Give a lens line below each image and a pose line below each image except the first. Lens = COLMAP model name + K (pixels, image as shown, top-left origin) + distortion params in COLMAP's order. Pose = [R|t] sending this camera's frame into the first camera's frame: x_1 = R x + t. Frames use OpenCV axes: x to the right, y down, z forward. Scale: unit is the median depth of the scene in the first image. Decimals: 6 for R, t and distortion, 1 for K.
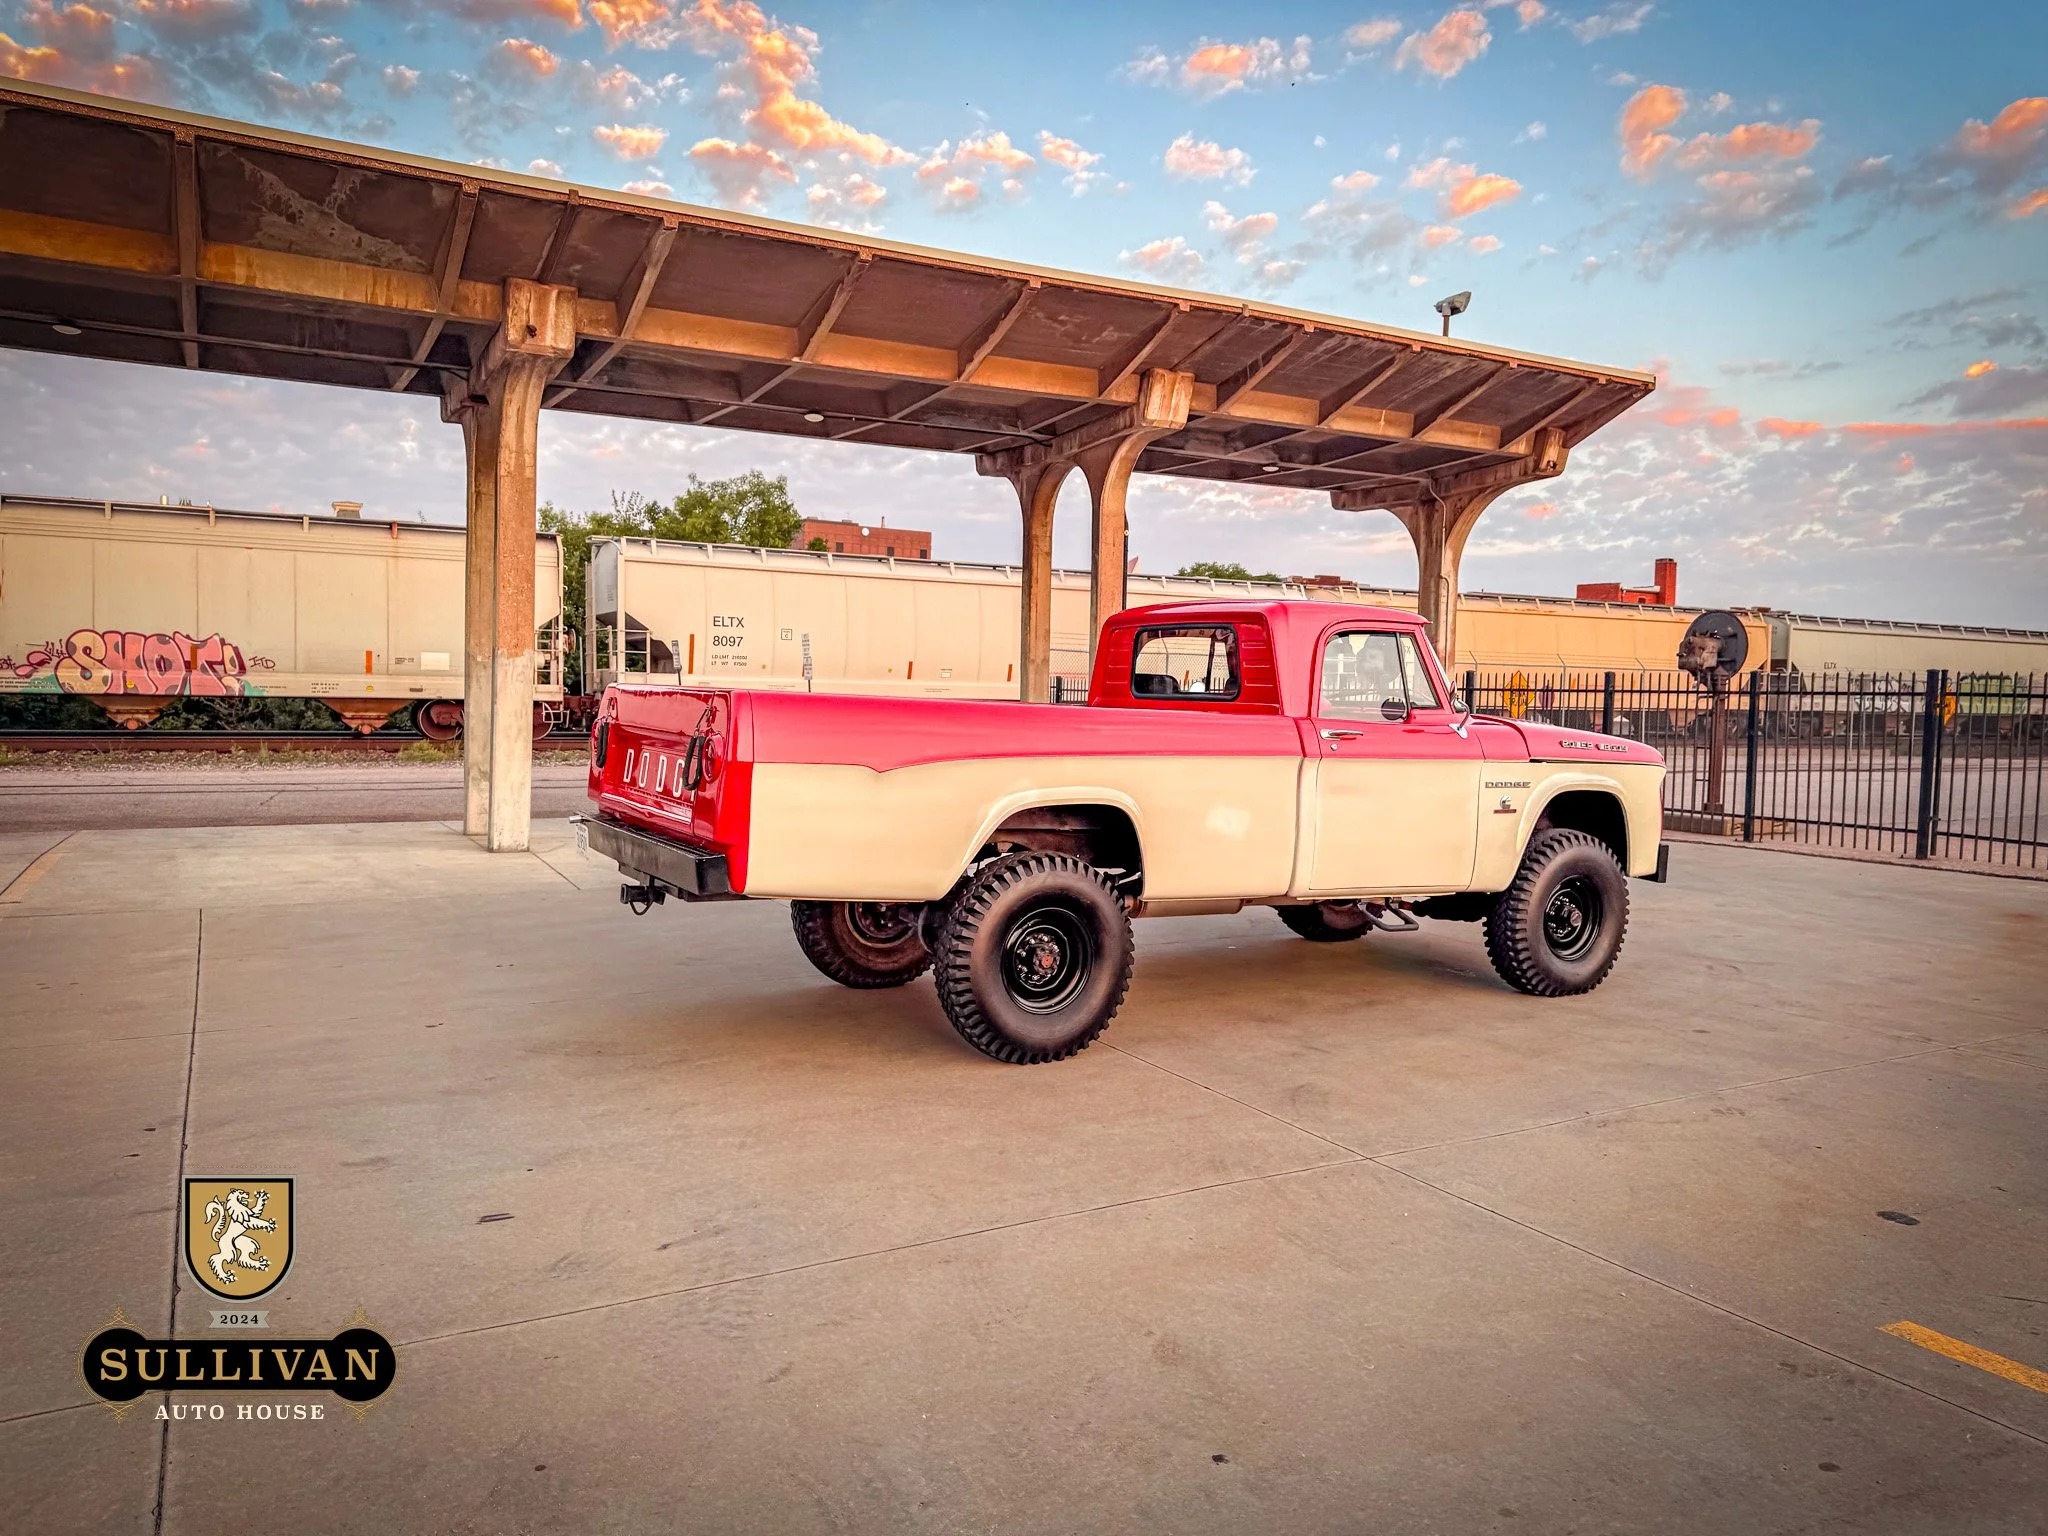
lens RADIAL K [[1450.5, 0, 1026.7], [0, 1450.5, 825.0], [0, 0, 1]] dist [0.063527, -0.092766]
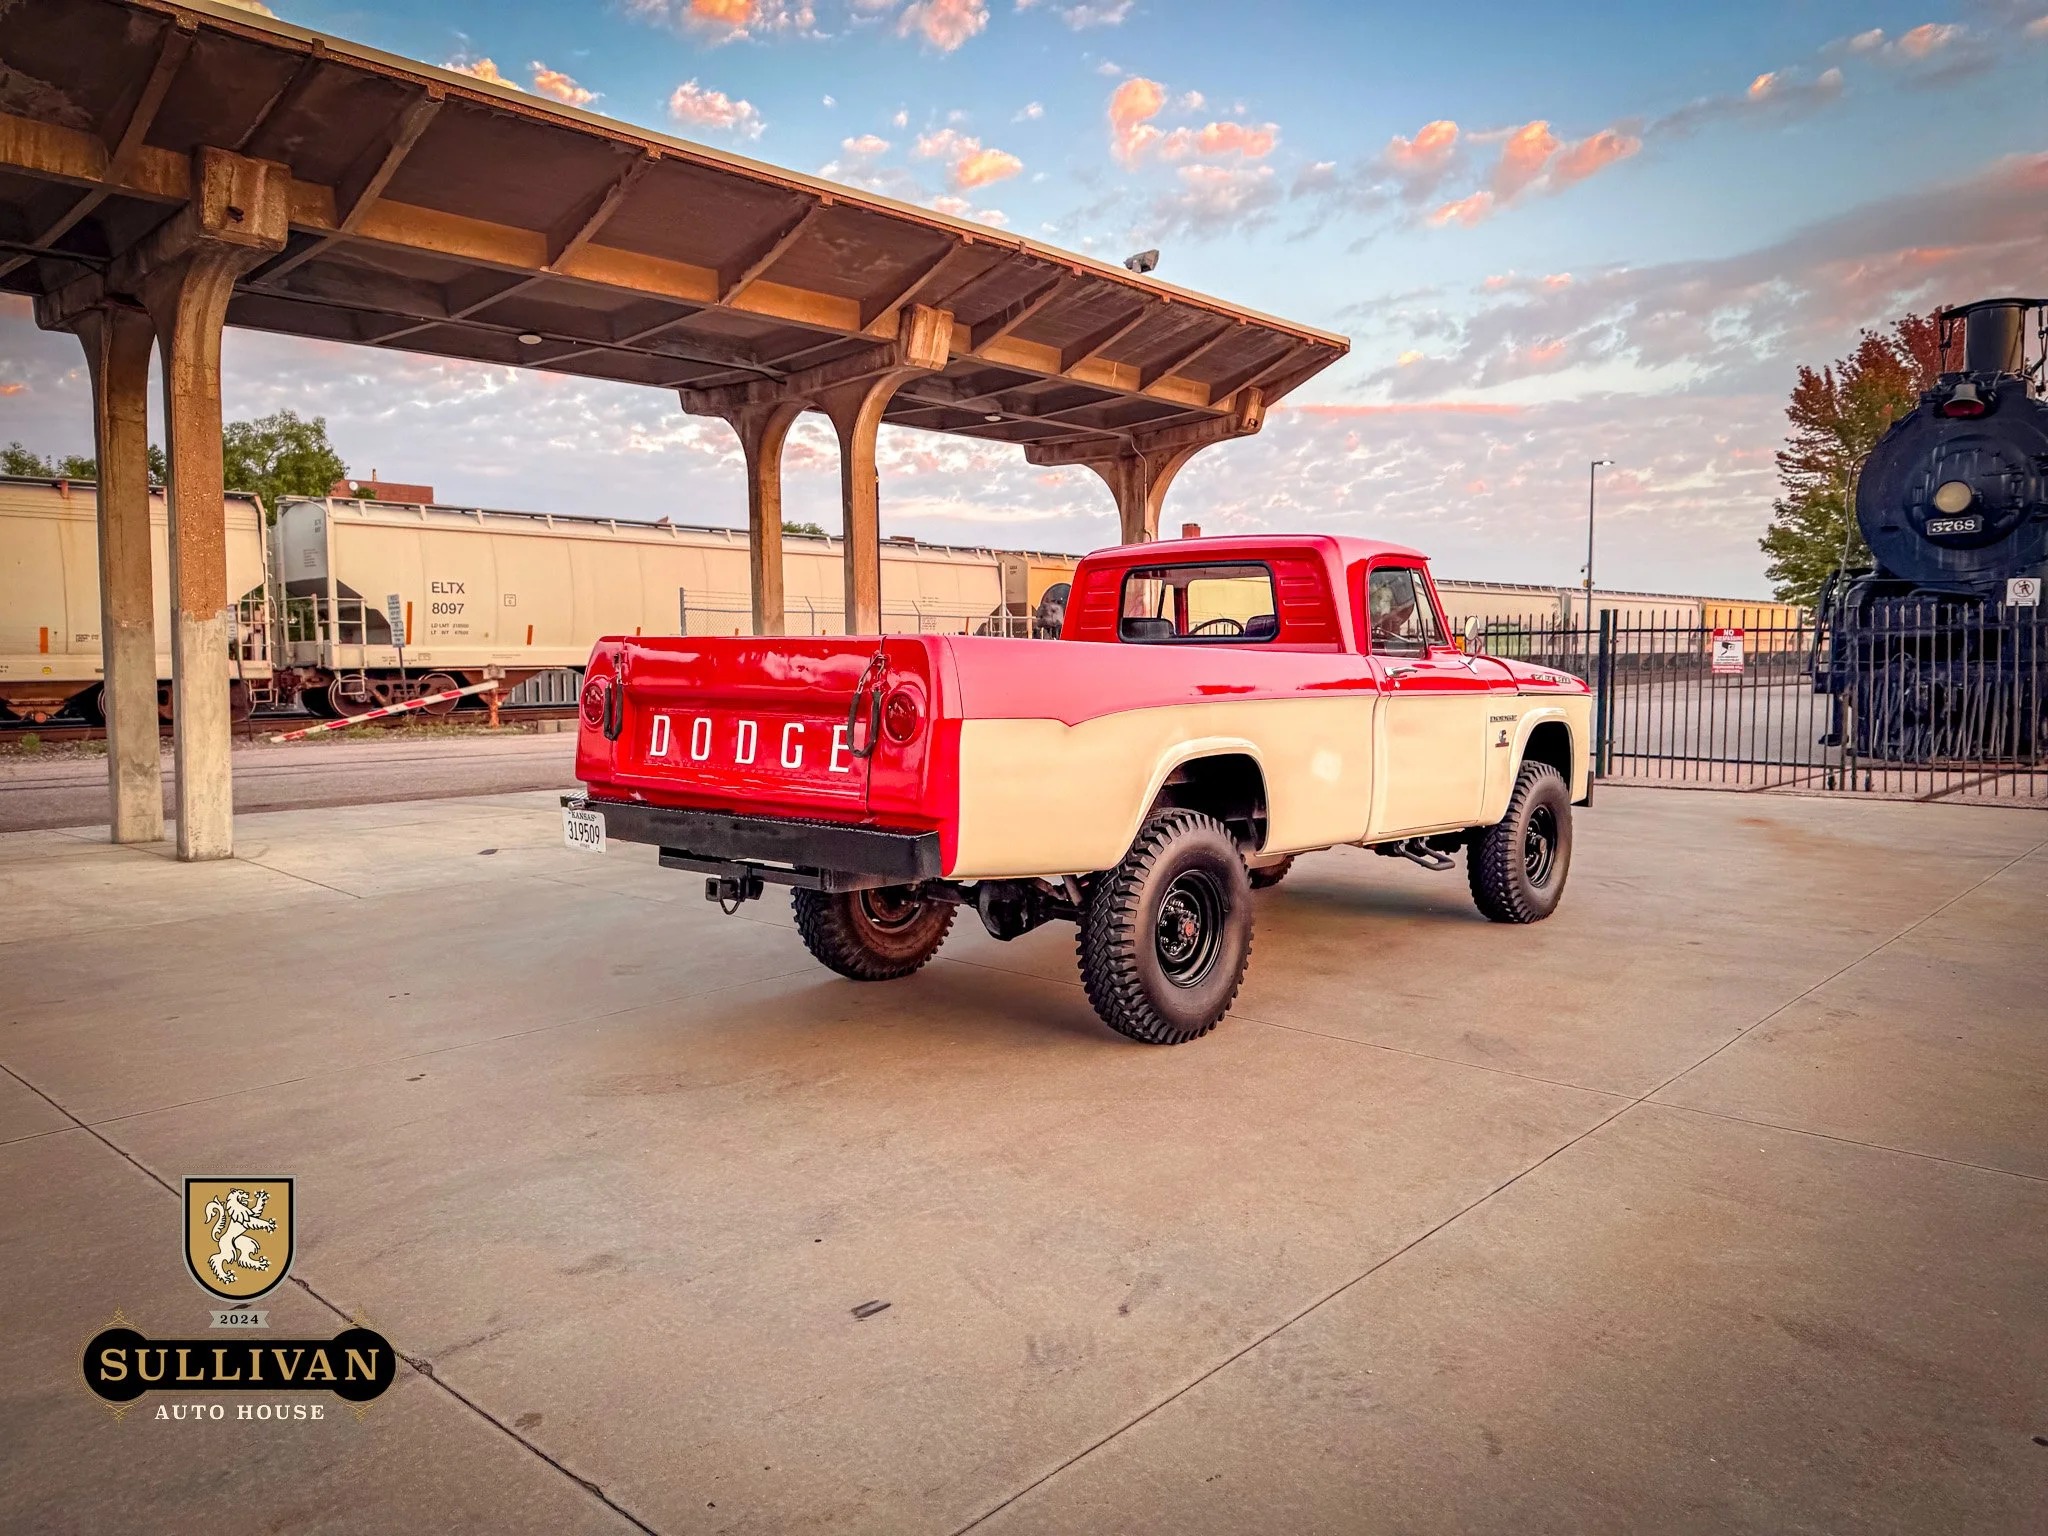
lens RADIAL K [[1451.9, 0, 1027.4], [0, 1451.9, 813.1], [0, 0, 1]] dist [0.068927, -0.102800]
pose [[0.946405, -0.058035, 0.317724, -0.151582], [0.053147, 0.998297, 0.024039, -0.002433], [-0.318578, -0.005865, 0.947878, 0.070224]]
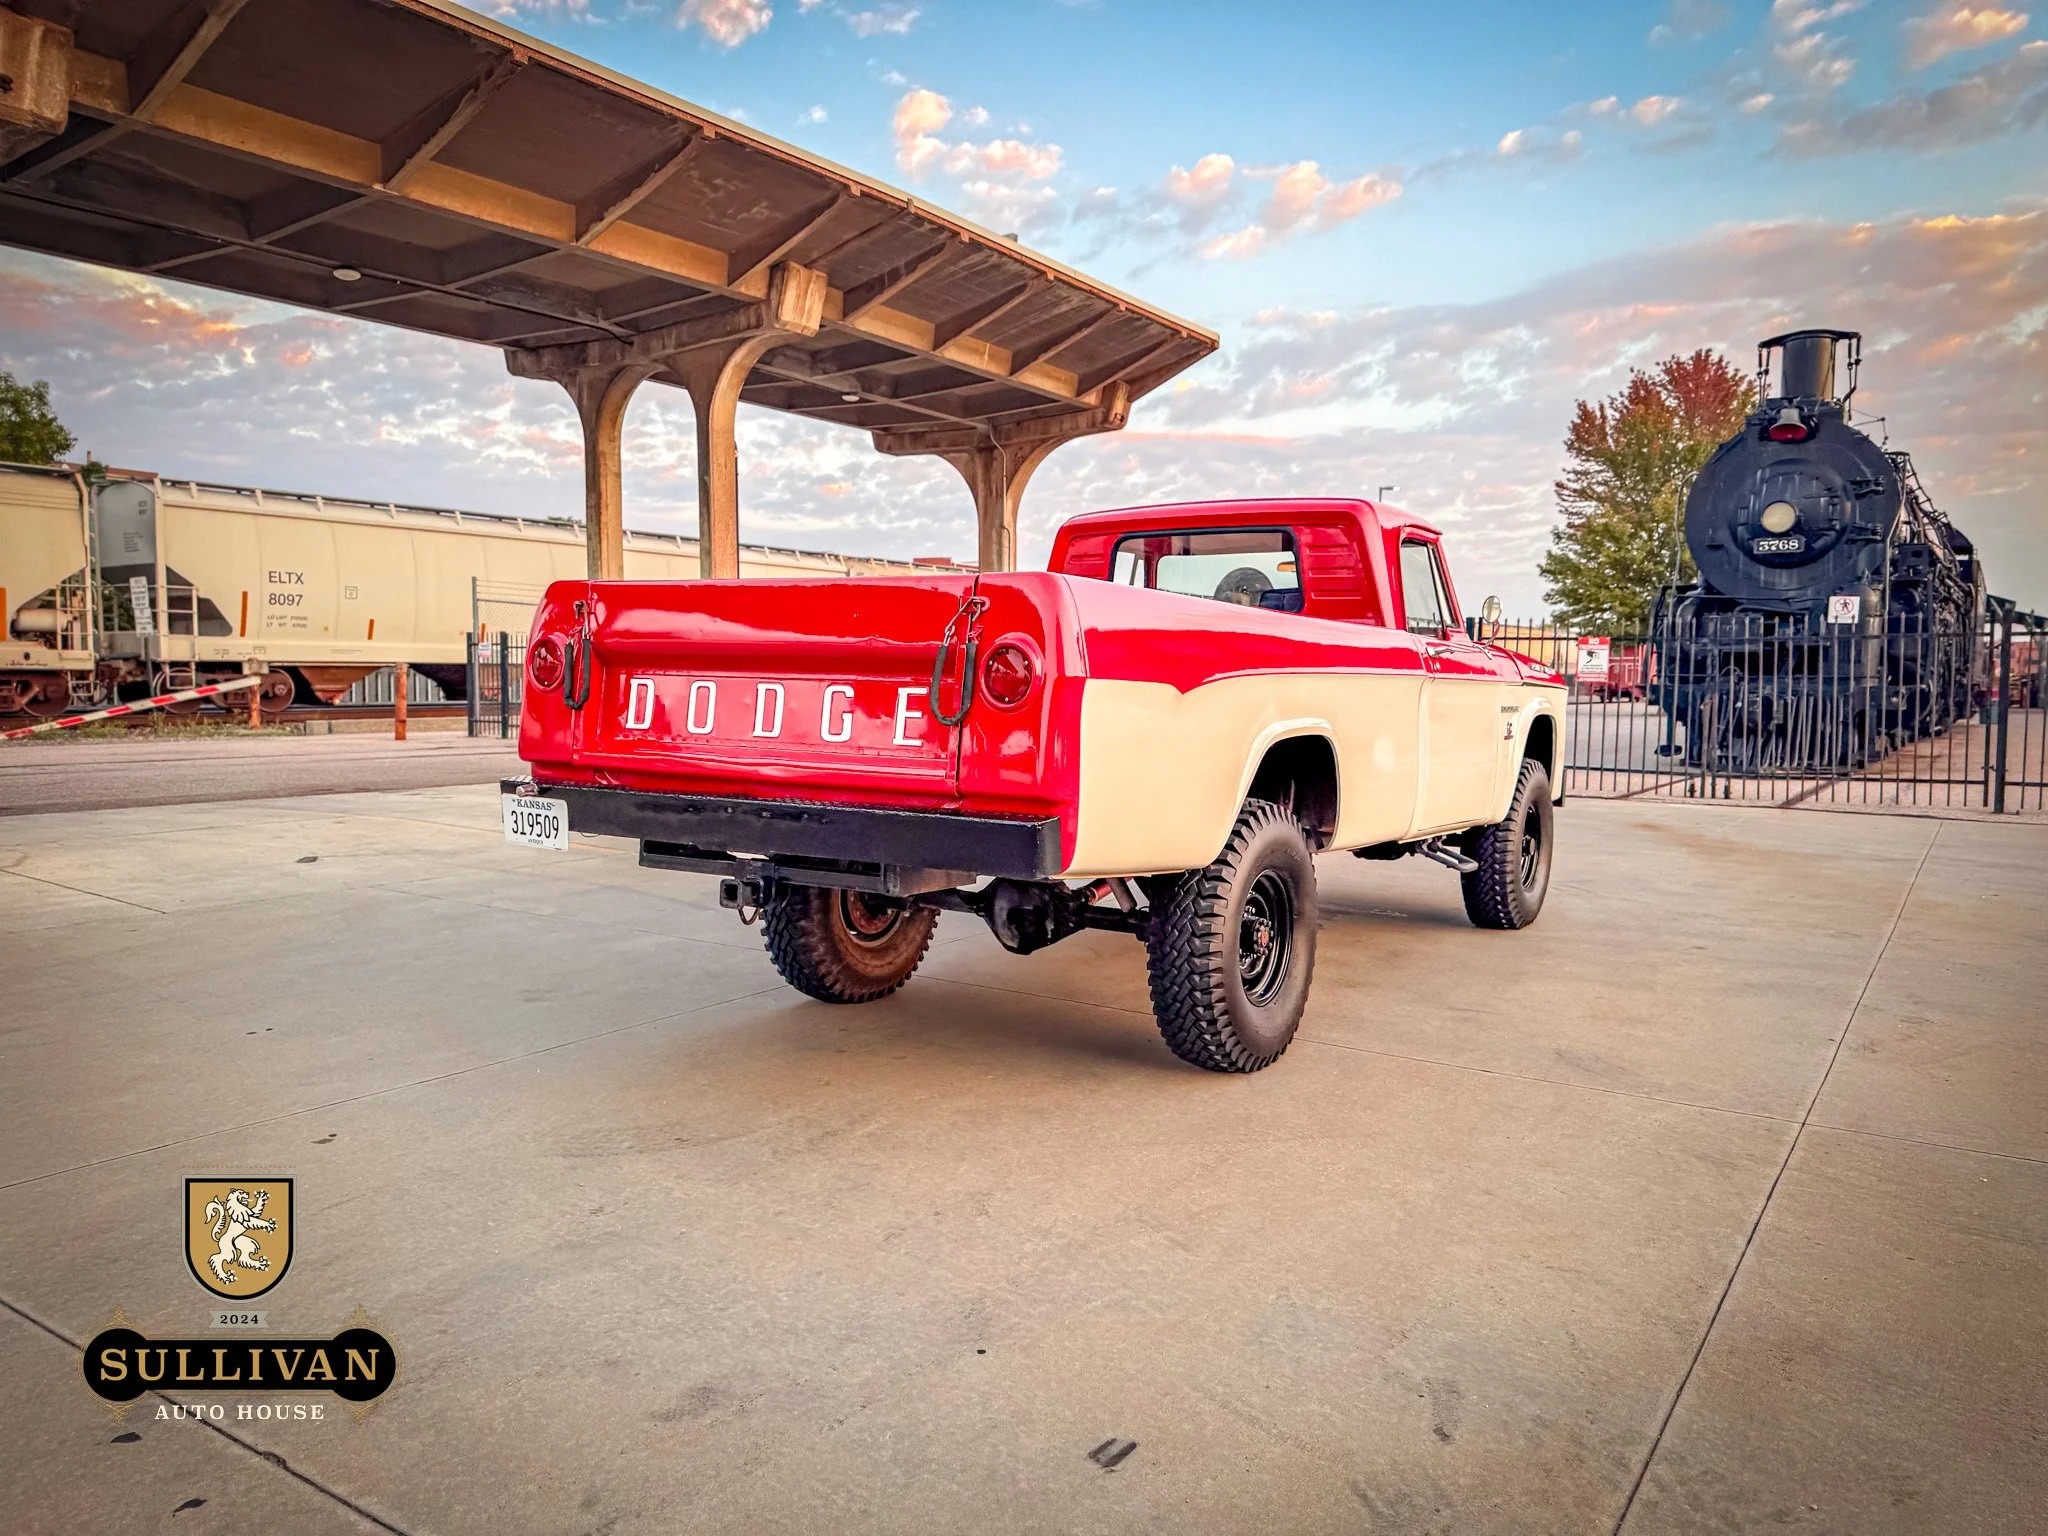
lens RADIAL K [[1450.5, 0, 1026.7], [0, 1450.5, 825.0], [0, 0, 1]] dist [0.063527, -0.092766]
pose [[0.886806, -0.056505, 0.458674, -0.188477], [0.048257, 0.998393, 0.029694, 0.001496], [-0.459615, -0.004198, 0.888108, 0.149524]]
